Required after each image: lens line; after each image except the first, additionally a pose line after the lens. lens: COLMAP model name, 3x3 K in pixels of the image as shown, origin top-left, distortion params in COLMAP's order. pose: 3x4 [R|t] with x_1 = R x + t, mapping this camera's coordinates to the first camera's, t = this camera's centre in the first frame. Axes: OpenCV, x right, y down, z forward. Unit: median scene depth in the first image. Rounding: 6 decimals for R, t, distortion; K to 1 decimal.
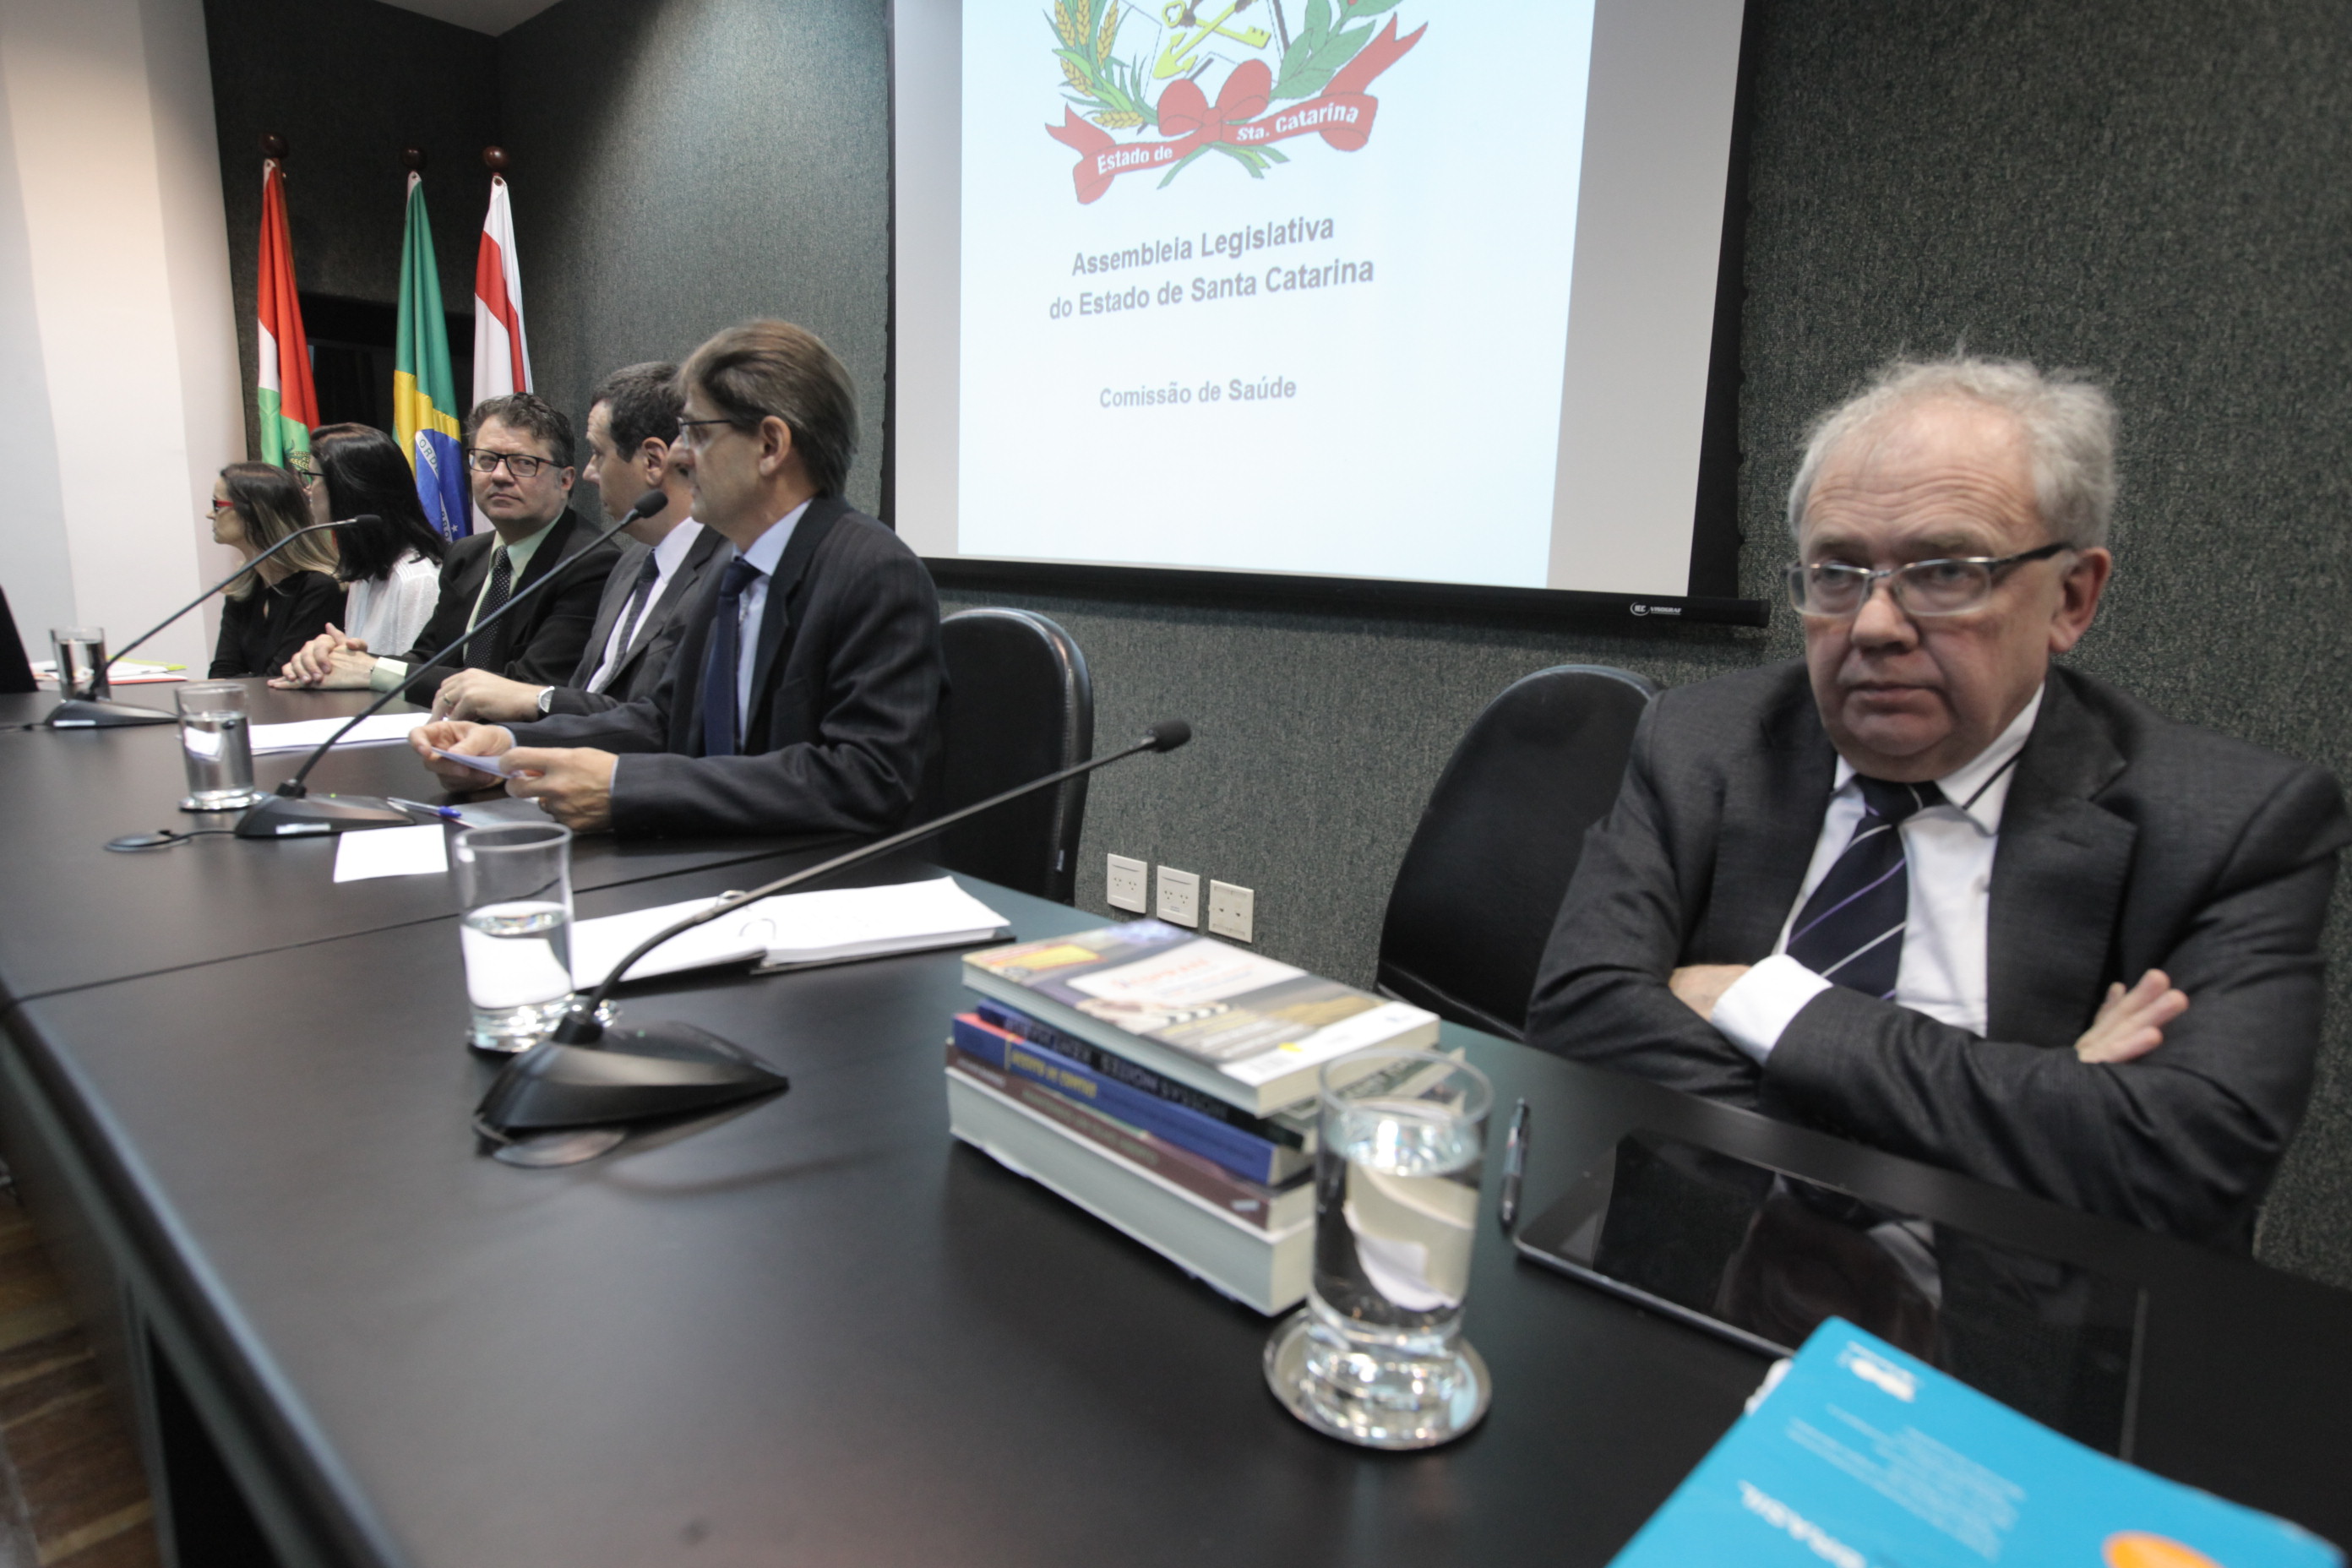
lens RADIAL K [[1266.3, 0, 1181.0], [0, 1266.3, 785.5], [0, 0, 1]] dist [-0.053768, 0.040020]
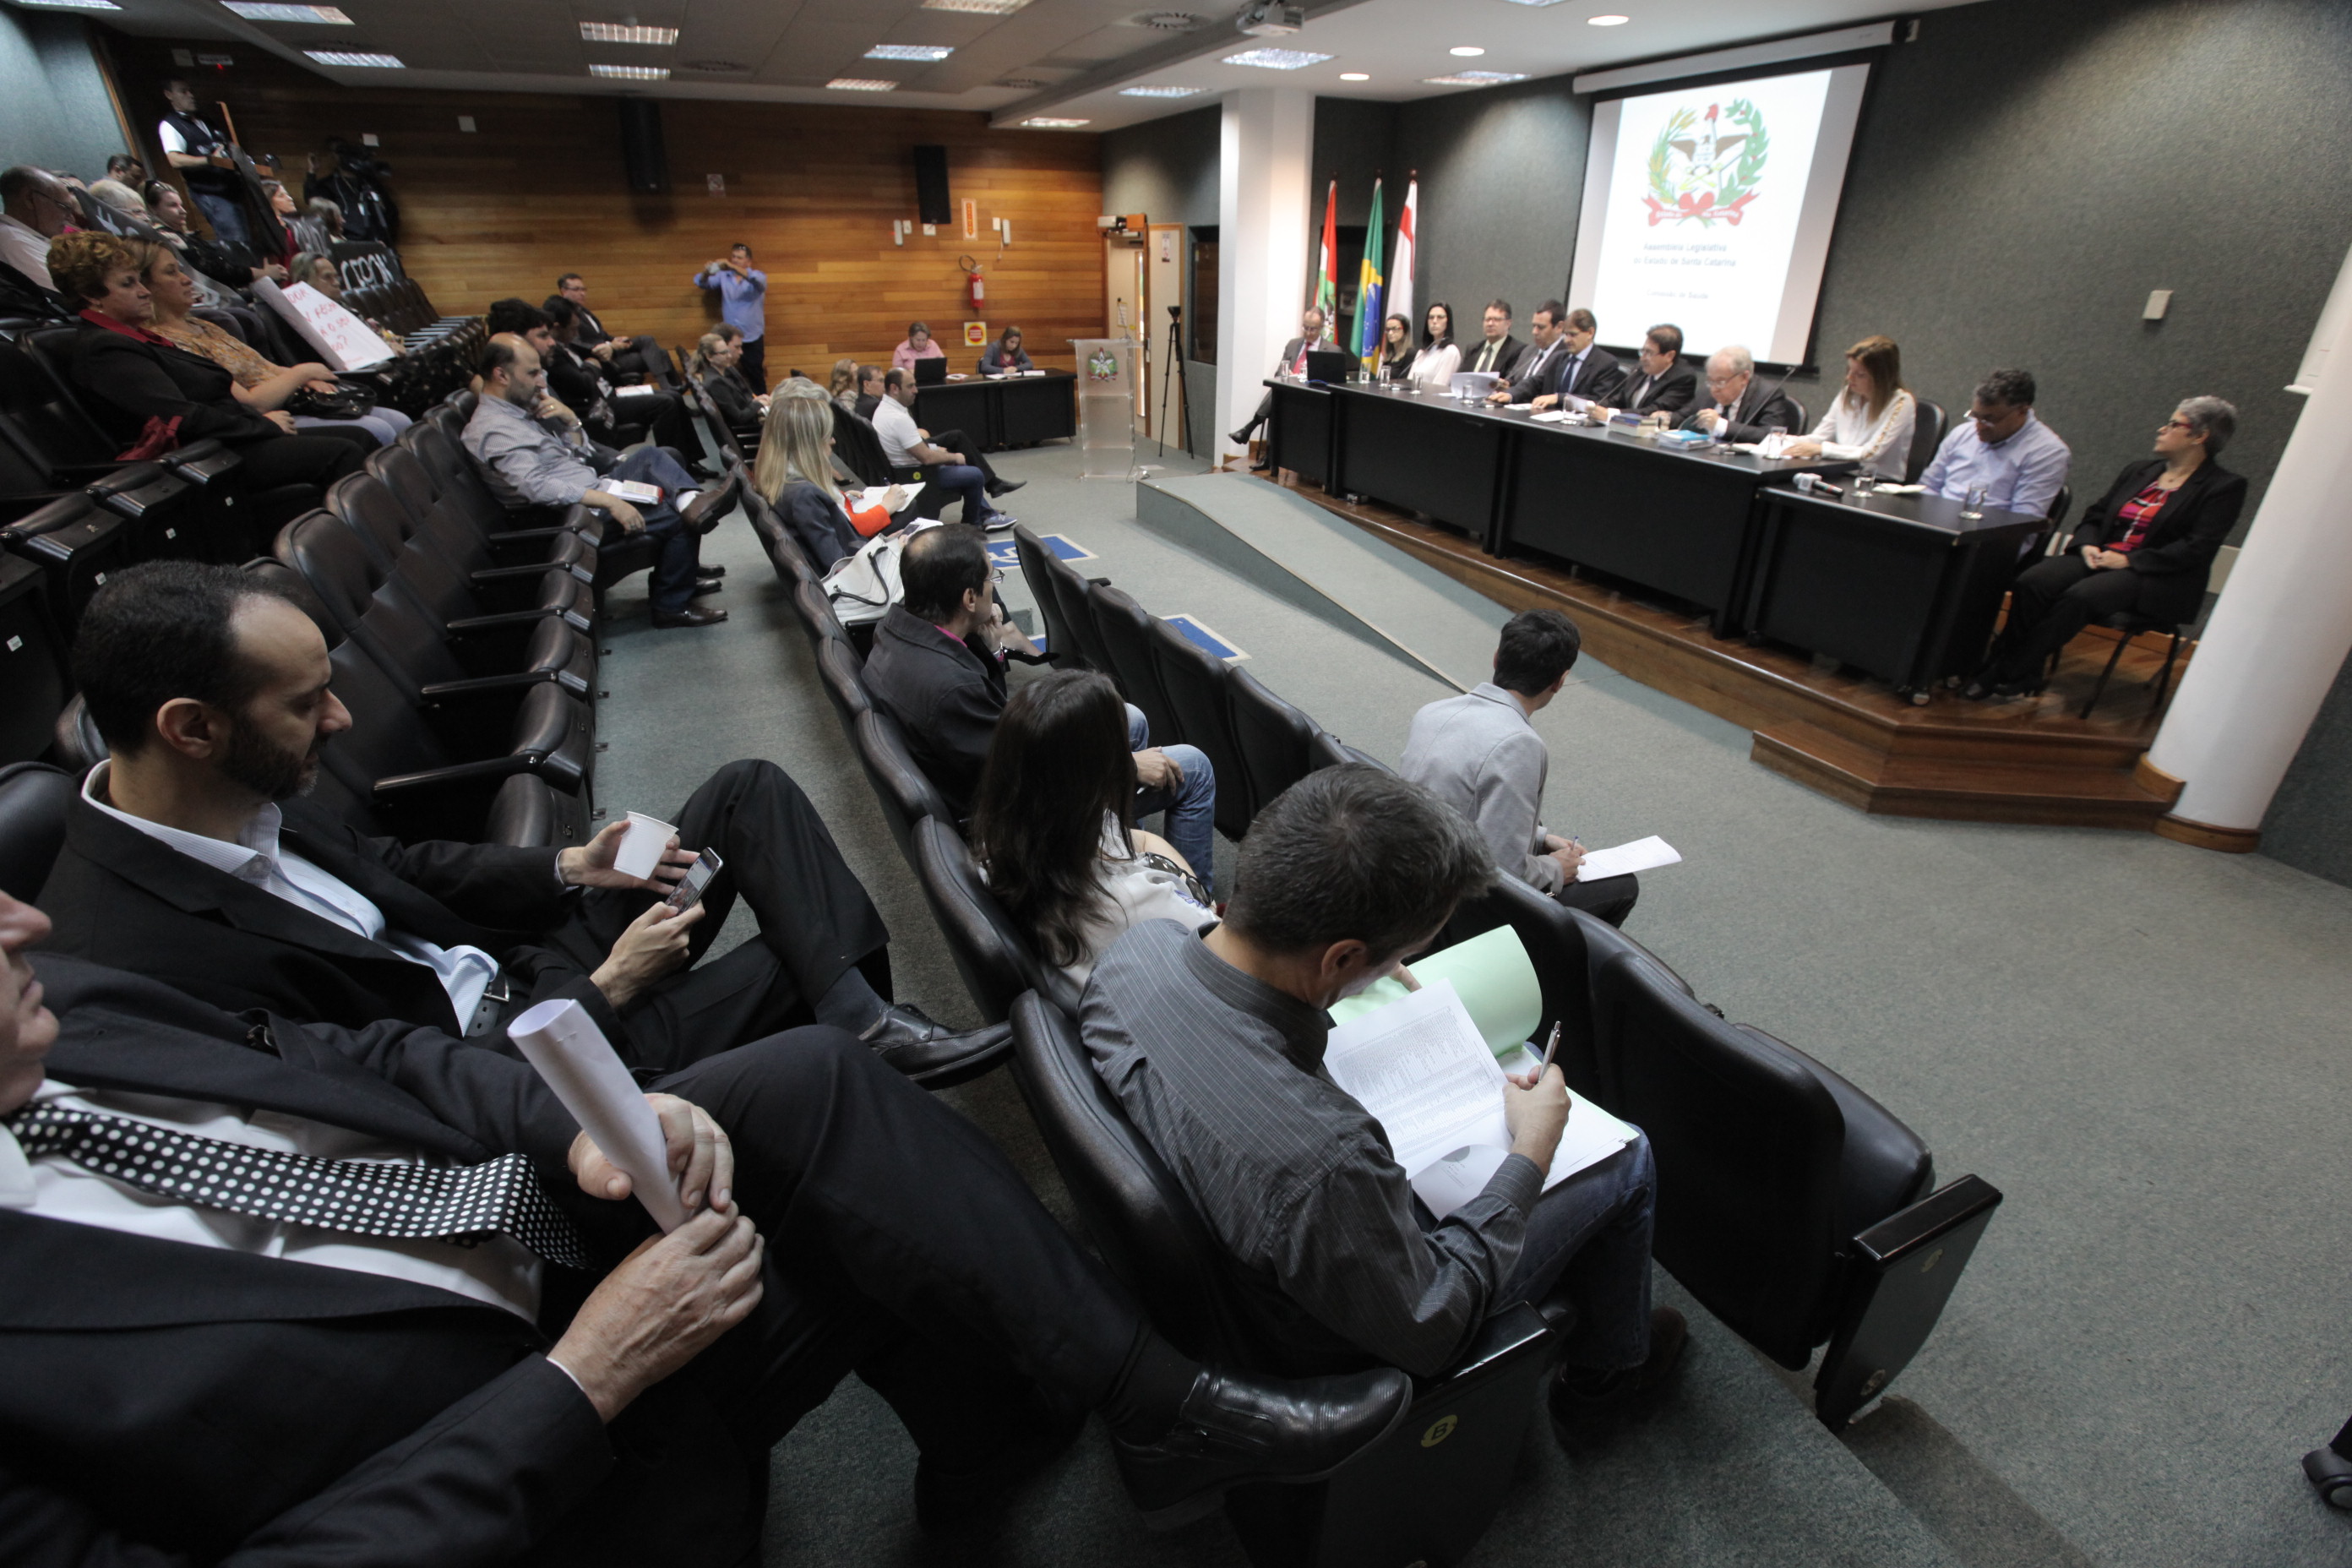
lens RADIAL K [[1075.1, 0, 1178.7], [0, 1075.1, 785.1], [0, 0, 1]] dist [-0.052726, 0.018123]
pose [[0.912071, 0.152962, -0.380432, 0.070623], [-0.046920, 0.960651, 0.273765, 0.243225], [0.407338, -0.231844, 0.883360, -2.417744]]
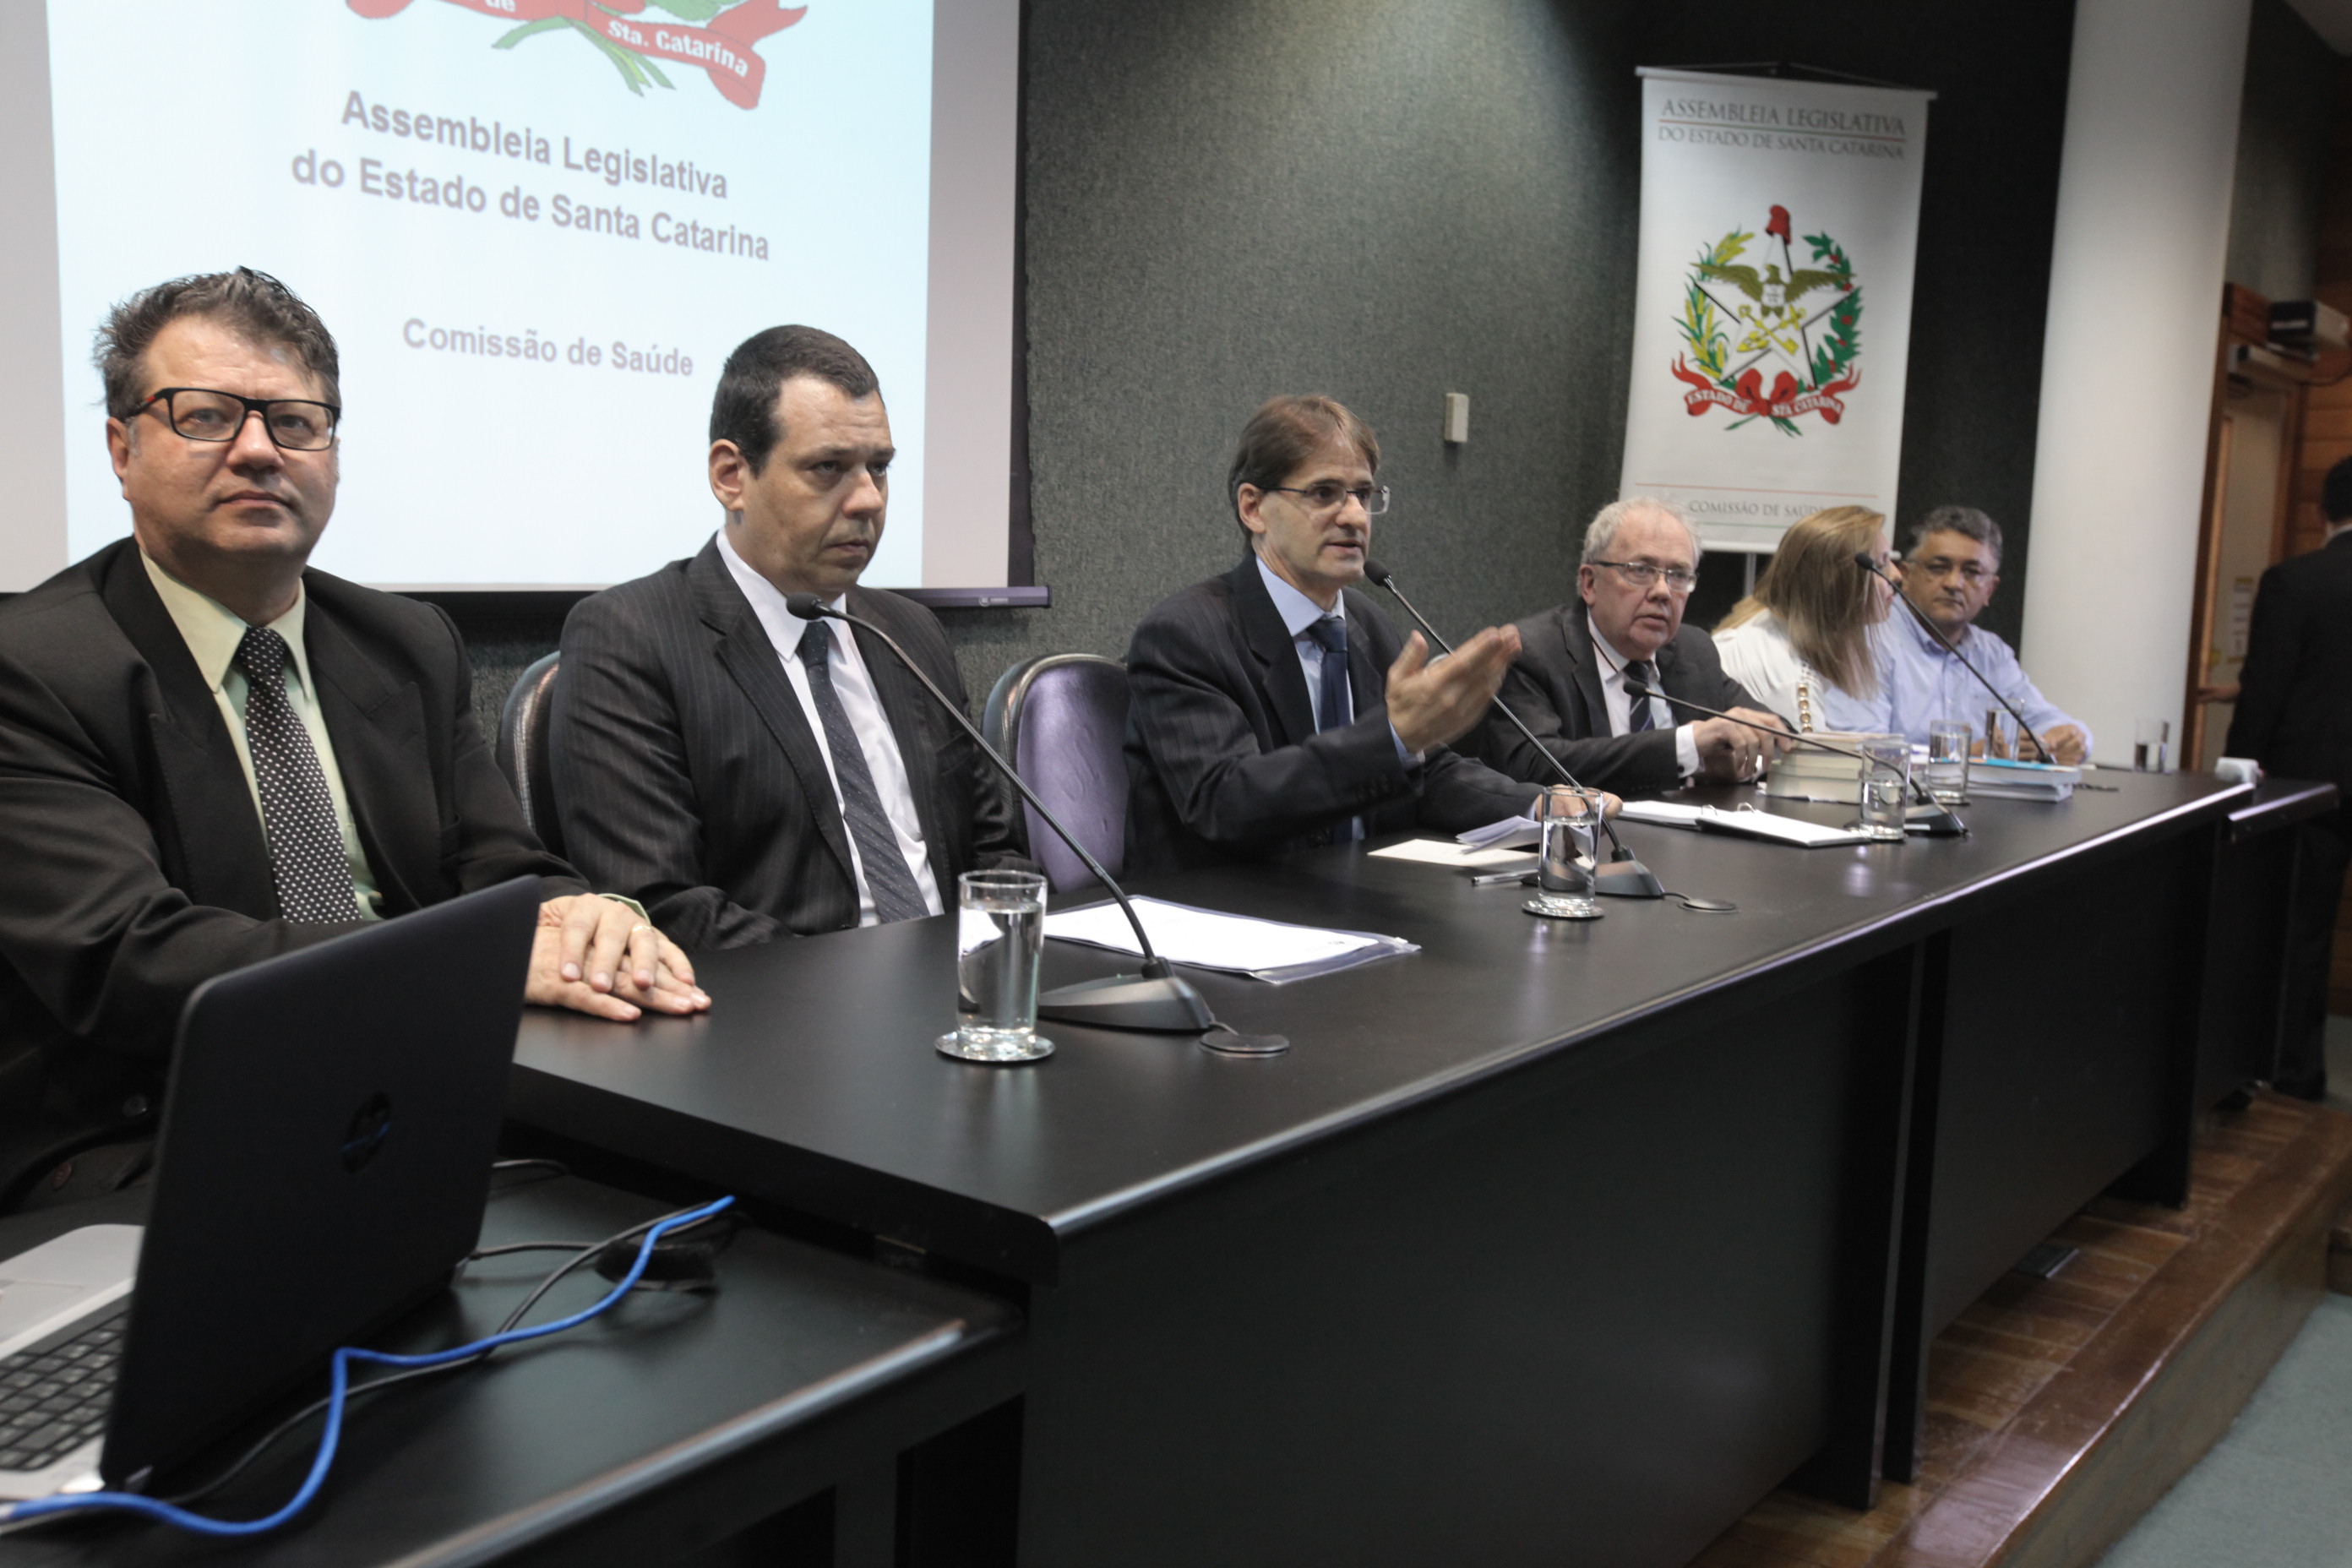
lens RADIAL K [[2237.2, 0, 1179.6], [0, 2237.2, 783.7], [0, 0, 1]] dist [-0.004916, 0.139916]
pose [[-0.084452, -0.151734, 0.984807, -1.438281], [0.150027, 0.975134, 0.163109, -0.240926], [-0.985068, 0.161523, -0.059588, 0.822285]]
